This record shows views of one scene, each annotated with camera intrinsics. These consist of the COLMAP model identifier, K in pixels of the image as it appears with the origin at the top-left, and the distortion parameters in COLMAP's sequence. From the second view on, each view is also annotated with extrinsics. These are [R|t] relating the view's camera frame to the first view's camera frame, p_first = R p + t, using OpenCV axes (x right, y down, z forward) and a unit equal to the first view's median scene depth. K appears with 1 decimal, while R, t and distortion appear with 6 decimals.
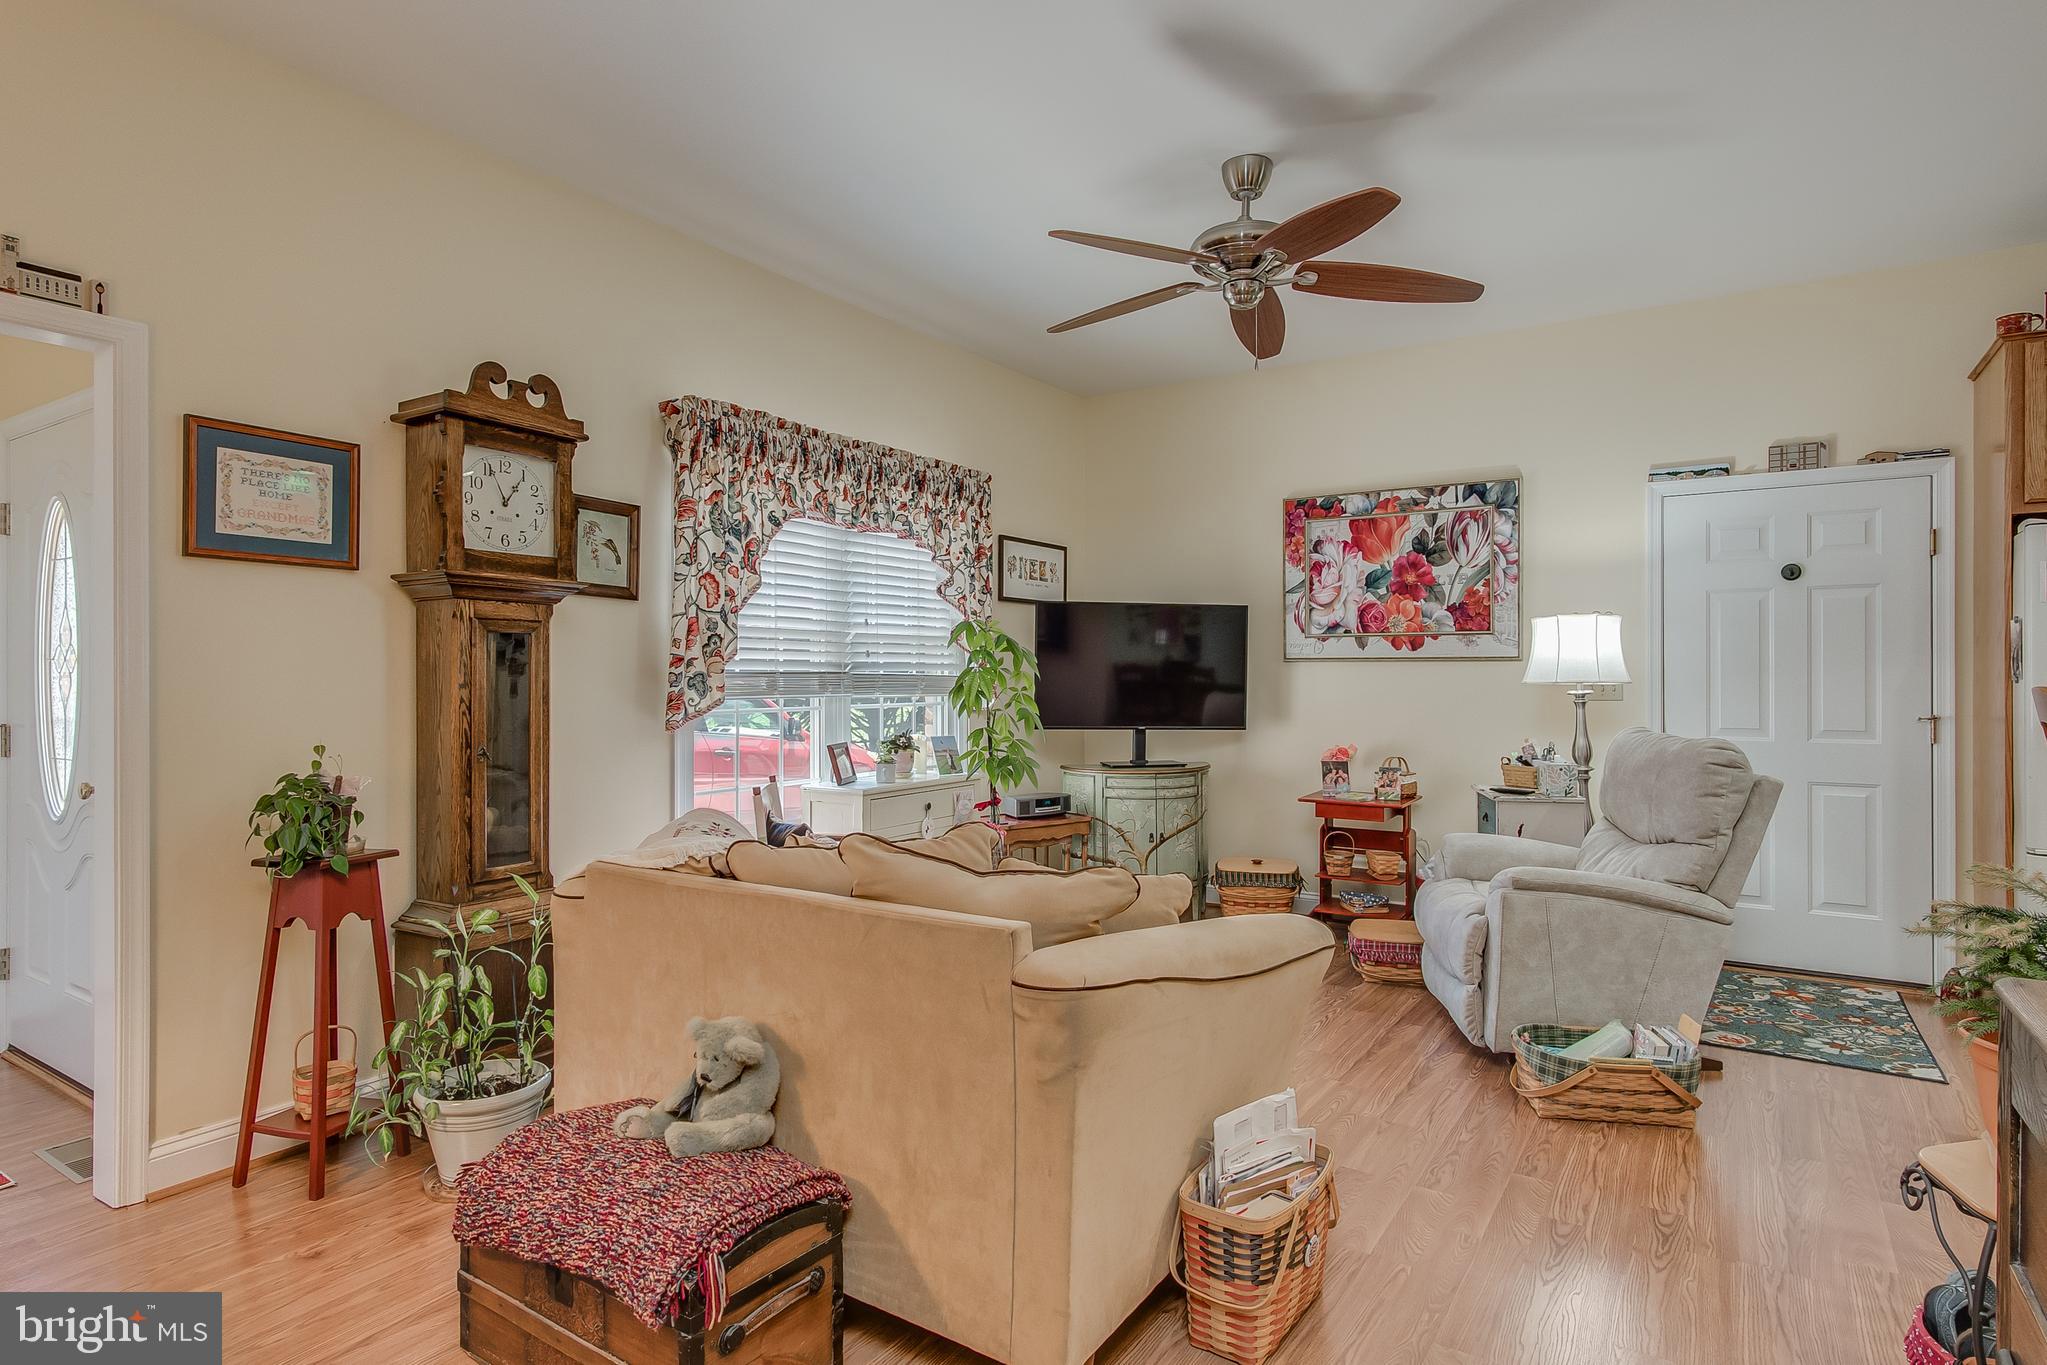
lens RADIAL K [[1080.9, 0, 1025.3], [0, 1080.9, 675.9], [0, 0, 1]] dist [-0.004996, -0.000270]
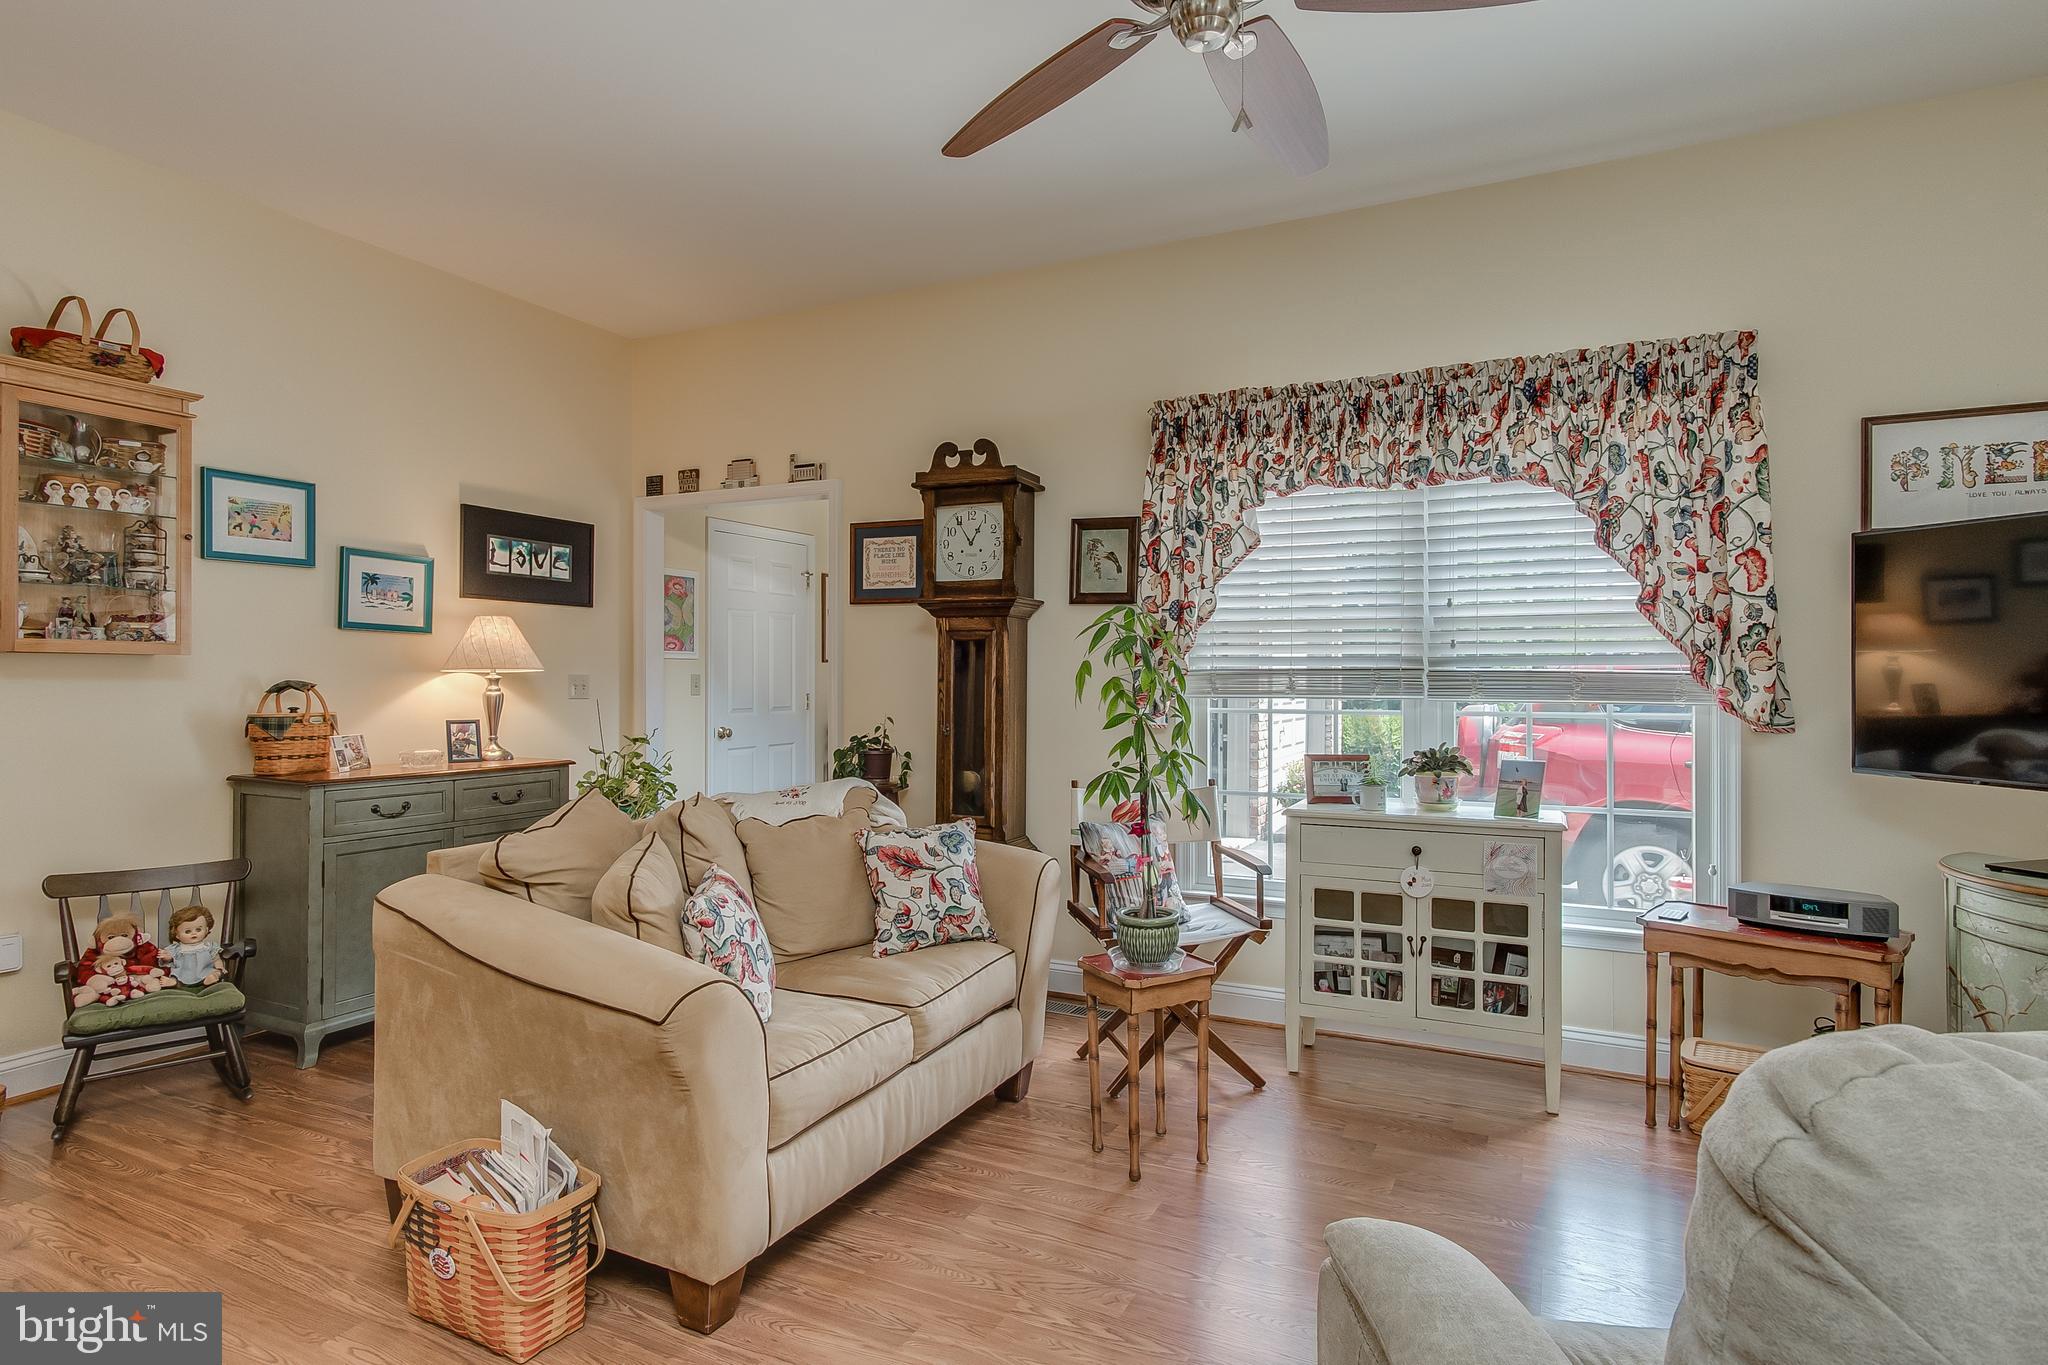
lens RADIAL K [[1081.5, 0, 1026.2], [0, 1081.5, 681.3], [0, 0, 1]] dist [-0.004996, -0.000270]
pose [[0.116726, -0.004660, -0.993153, 0.696938], [-0.007817, 0.999954, -0.005611, 0.014620], [0.993133, 0.008419, 0.116684, 0.751060]]
